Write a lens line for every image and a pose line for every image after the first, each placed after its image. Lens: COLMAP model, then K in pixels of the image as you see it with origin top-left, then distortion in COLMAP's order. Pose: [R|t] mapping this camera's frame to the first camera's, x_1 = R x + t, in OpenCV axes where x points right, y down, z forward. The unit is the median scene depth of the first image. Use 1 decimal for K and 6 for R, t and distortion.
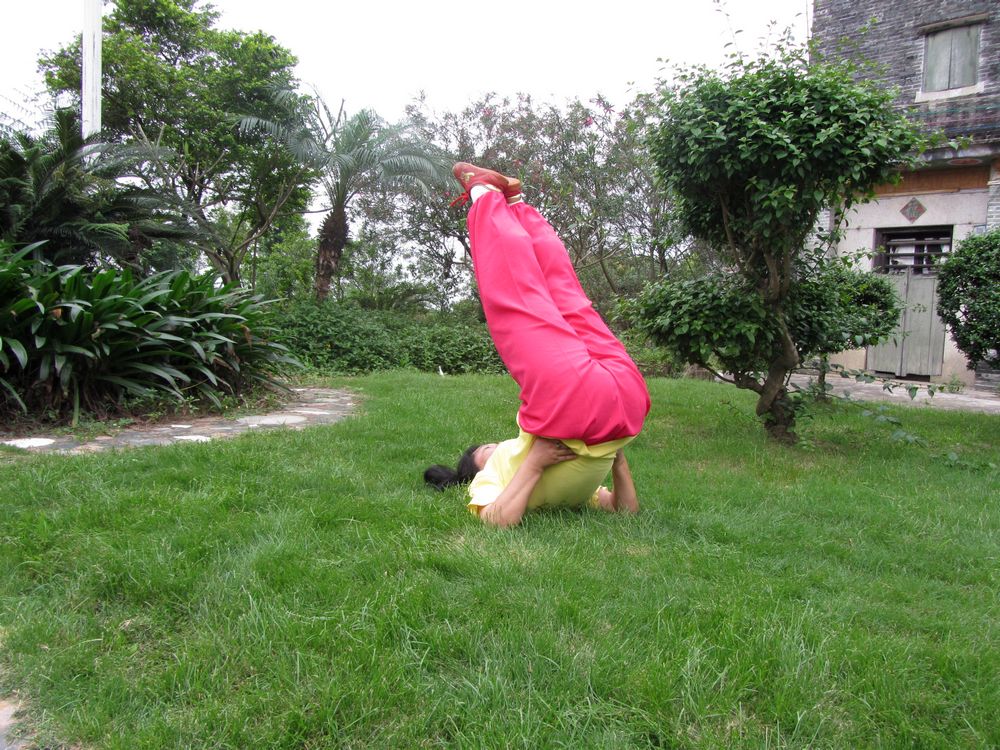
lens RADIAL K [[830.0, 0, 506.8], [0, 830.0, 365.1], [0, 0, 1]] dist [-0.035088, 0.012664]
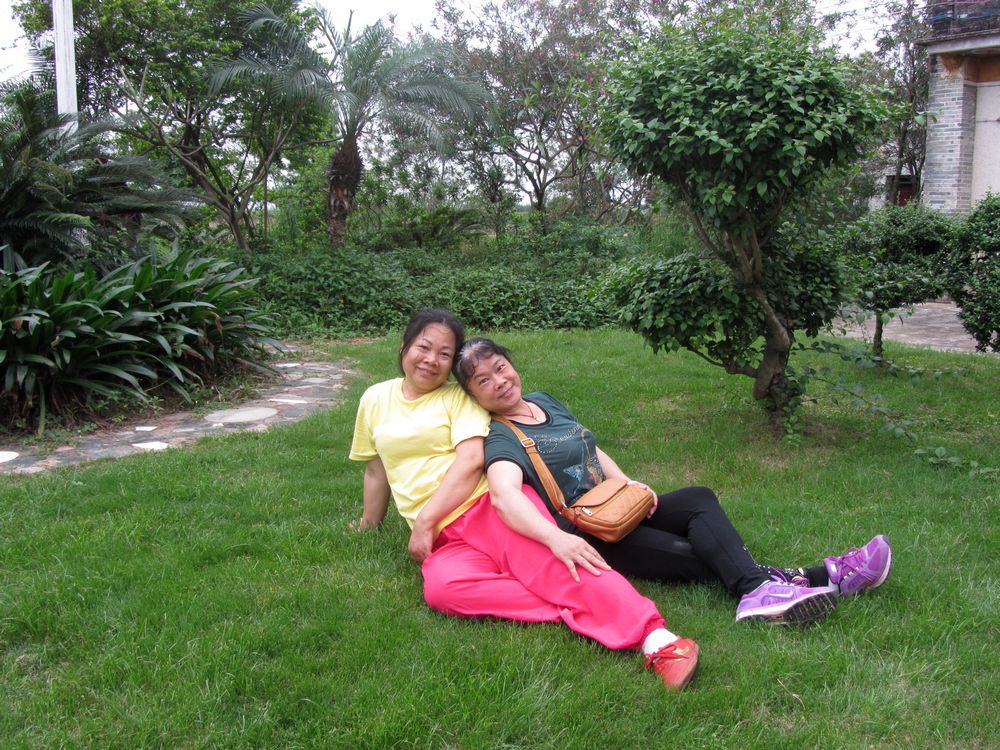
lens RADIAL K [[1030.4, 0, 507.4], [0, 1030.4, 368.9], [0, 0, 1]] dist [-0.080797, 0.000000]
pose [[0.993058, -0.022993, -0.115359, 0.132703], [0.033627, 0.995274, 0.091102, -0.069367], [0.112719, -0.094349, 0.989137, -0.113703]]
